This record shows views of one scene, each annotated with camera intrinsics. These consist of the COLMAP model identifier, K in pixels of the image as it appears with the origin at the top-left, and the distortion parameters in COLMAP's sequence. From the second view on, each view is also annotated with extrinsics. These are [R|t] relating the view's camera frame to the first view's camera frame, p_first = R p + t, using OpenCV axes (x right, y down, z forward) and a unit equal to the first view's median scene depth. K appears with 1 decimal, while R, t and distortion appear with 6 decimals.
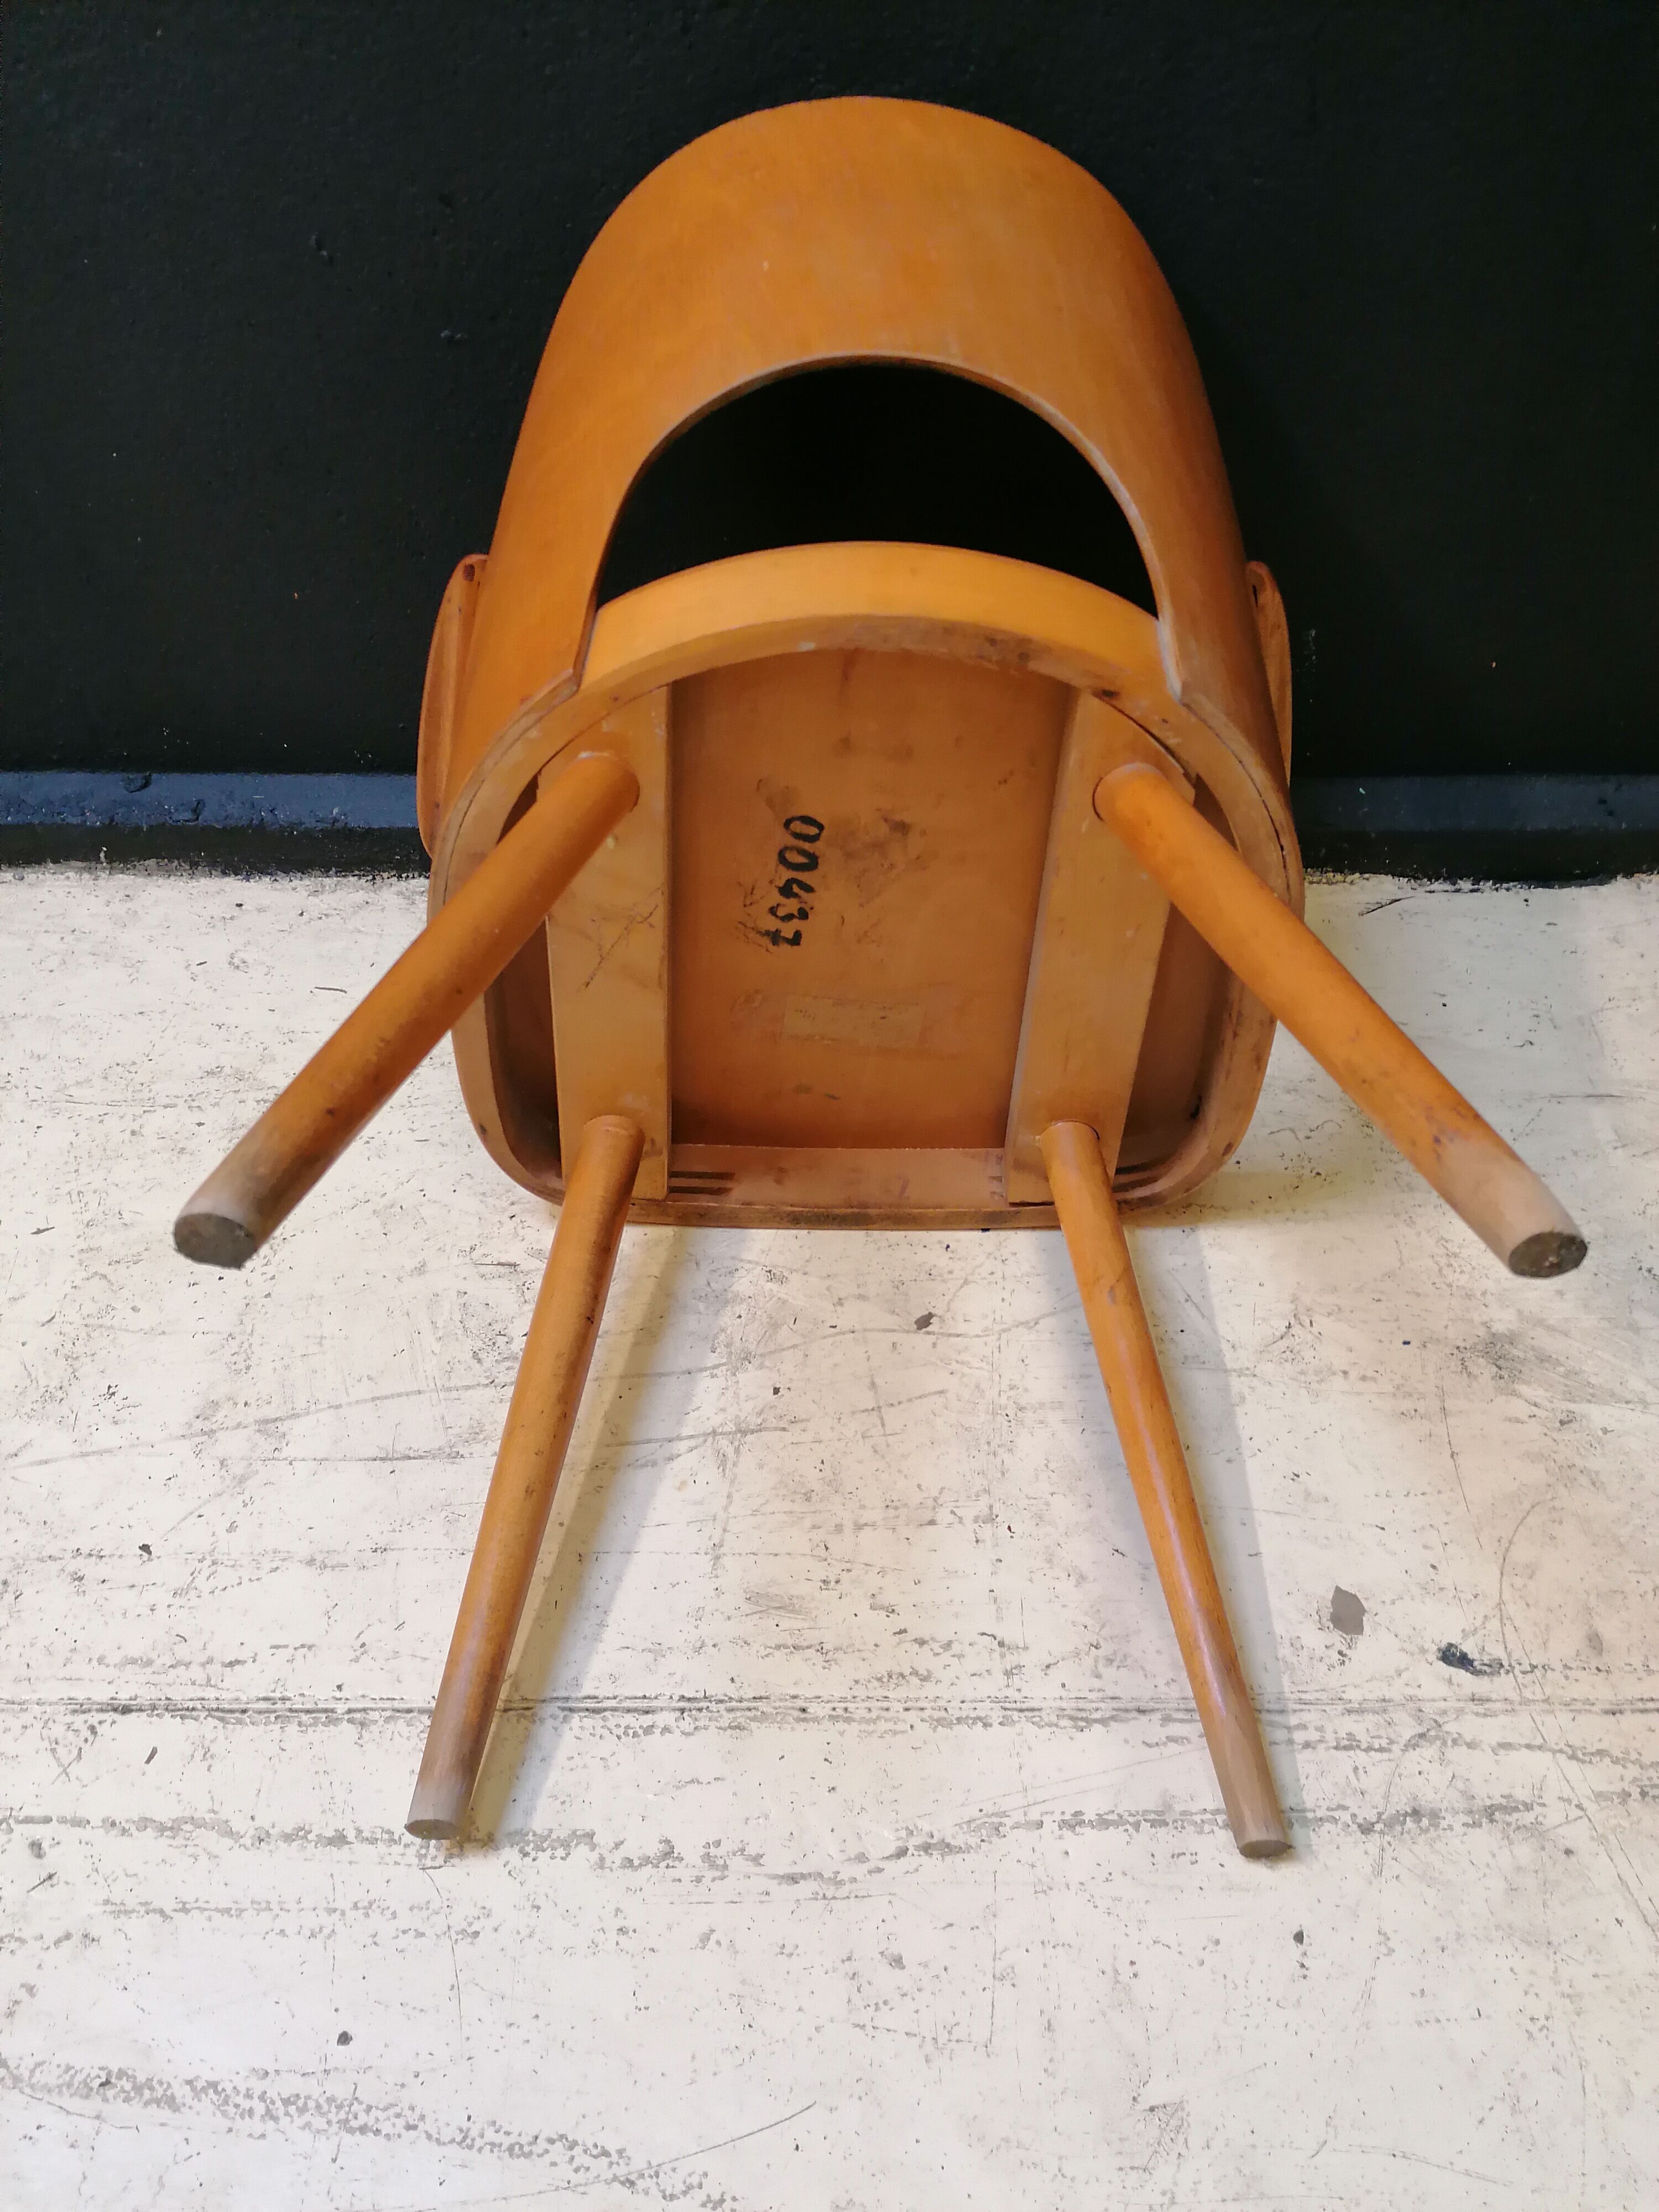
lens RADIAL K [[1722.6, 0, 835.0], [0, 1722.6, 1099.3], [0, 0, 1]] dist [0.111214, -0.139472]
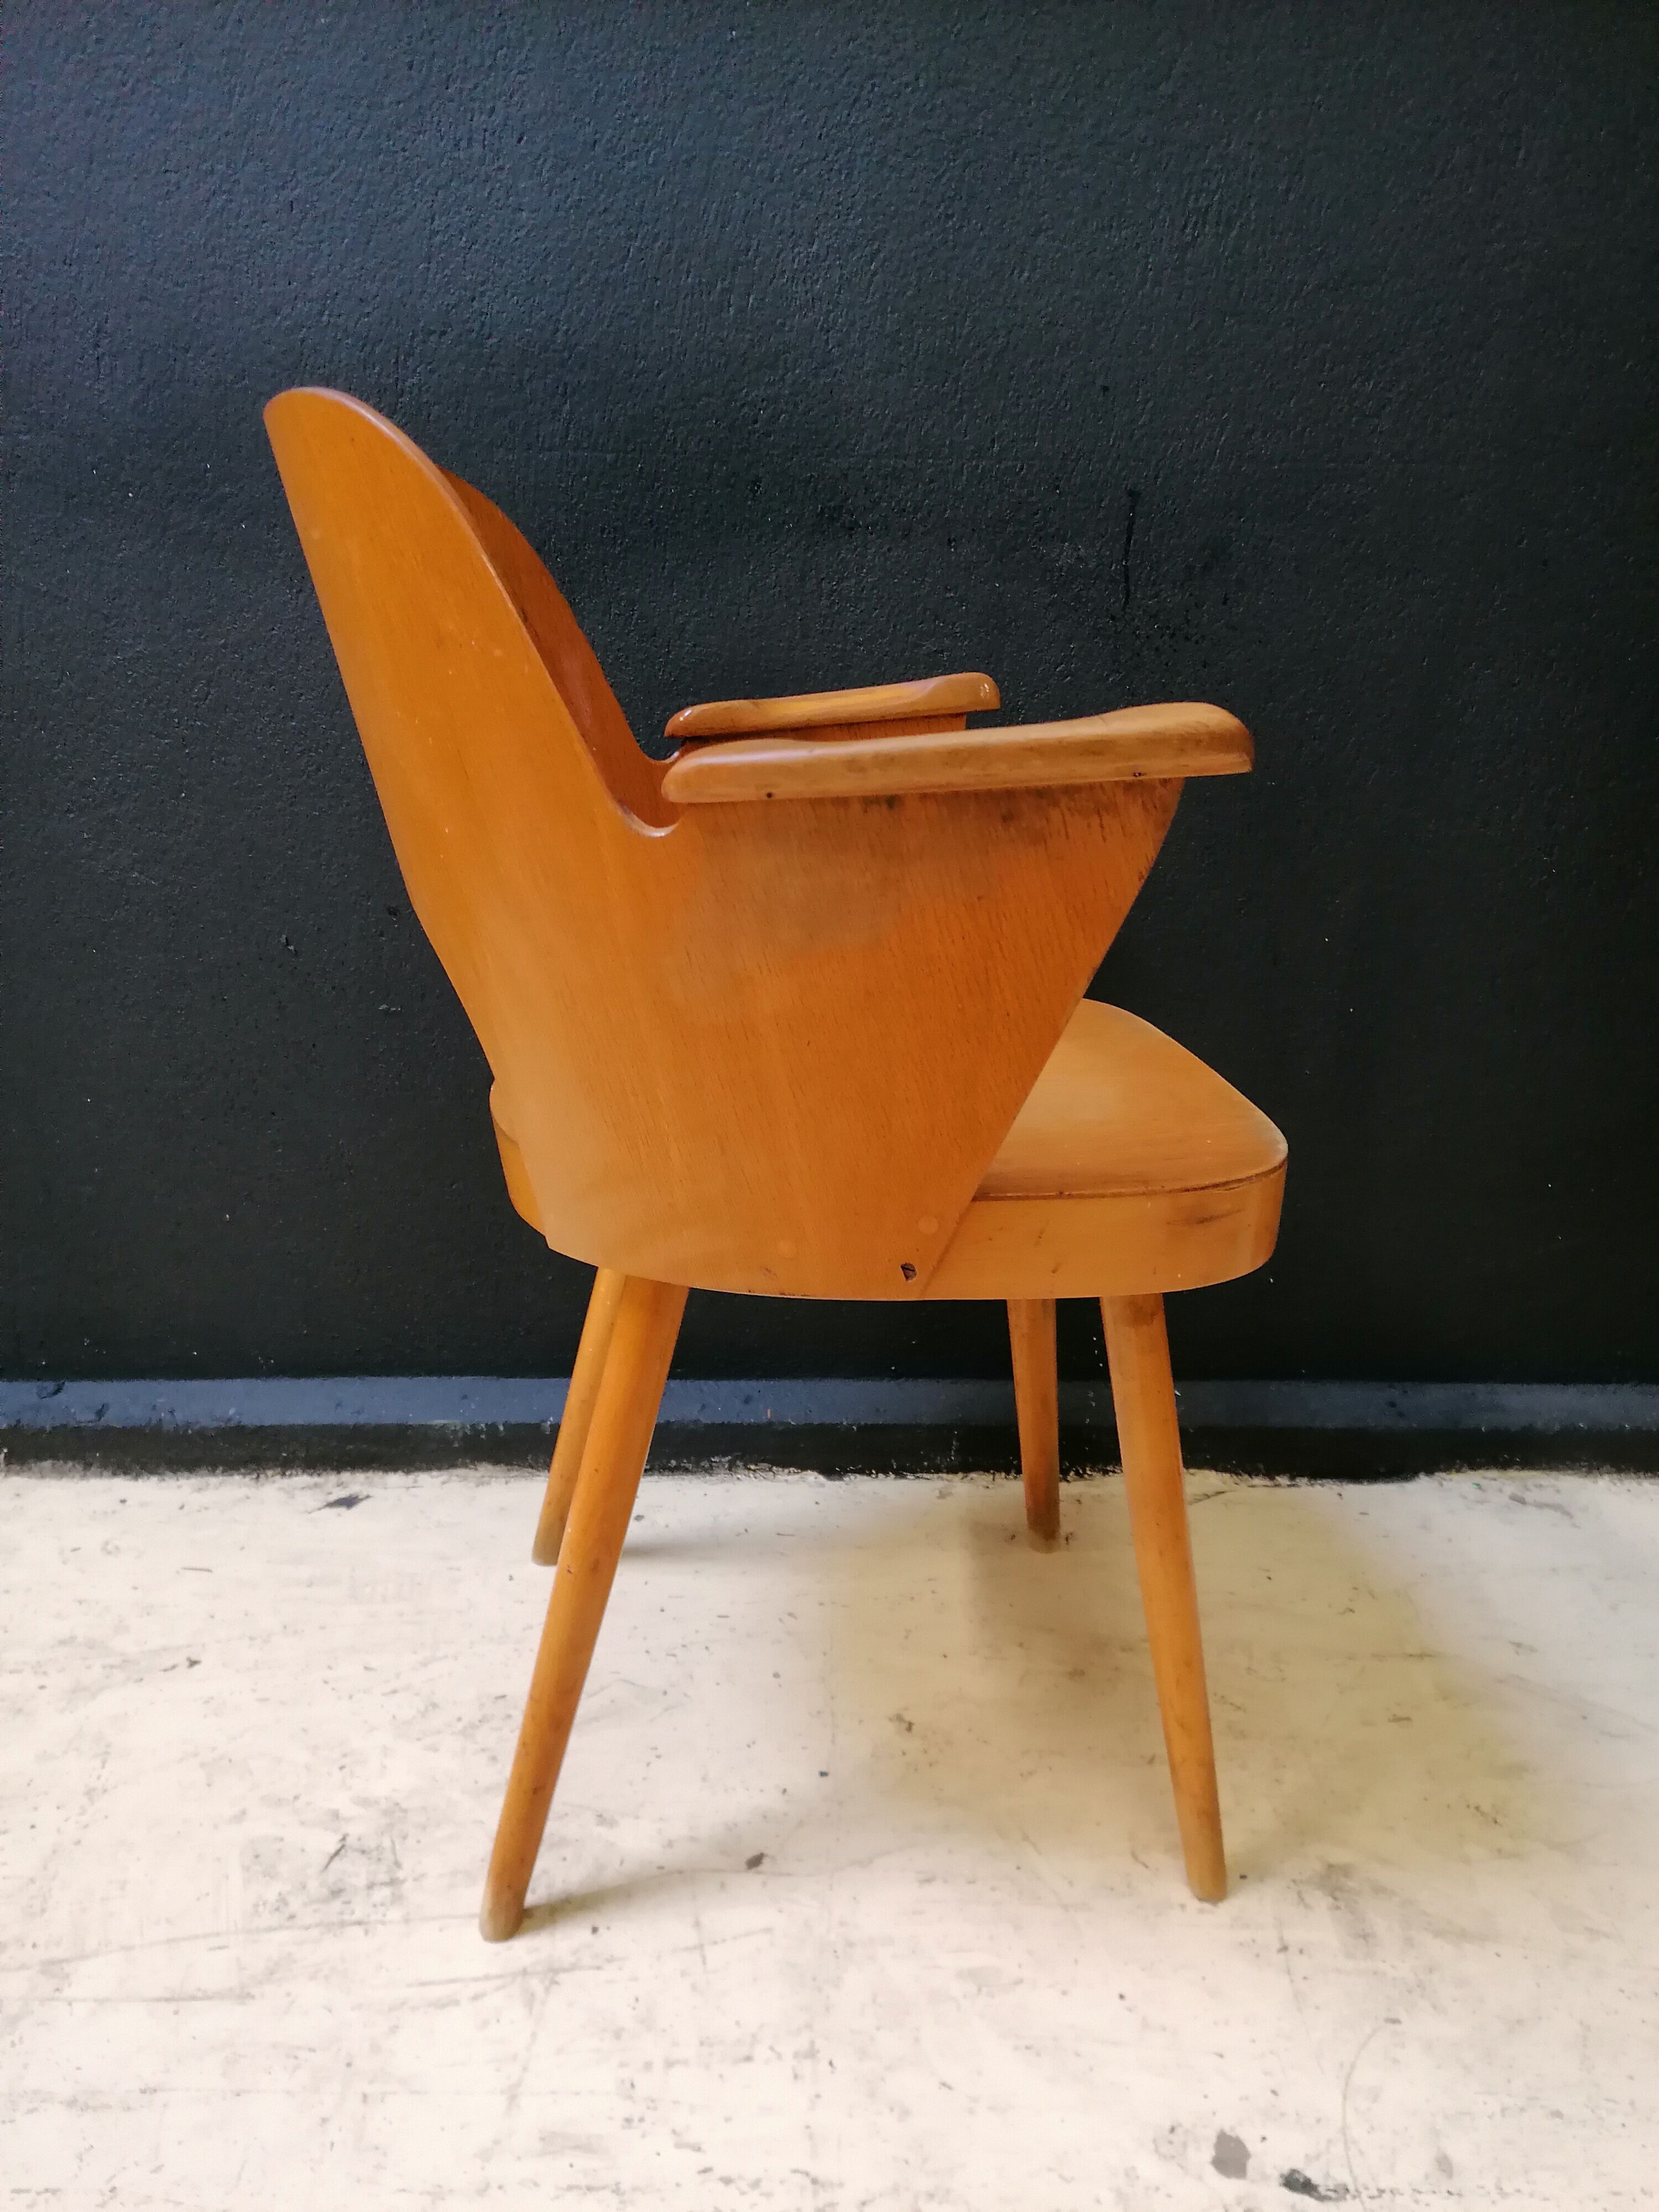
lens RADIAL K [[1722.6, 0, 835.0], [0, 1722.6, 1099.3], [0, 0, 1]] dist [0.111214, -0.139472]
pose [[0.999488, 0.006295, 0.031384, 0.070317], [0.008453, 0.893757, -0.448471, 0.209514], [-0.030873, 0.448507, 0.893246, -0.082956]]
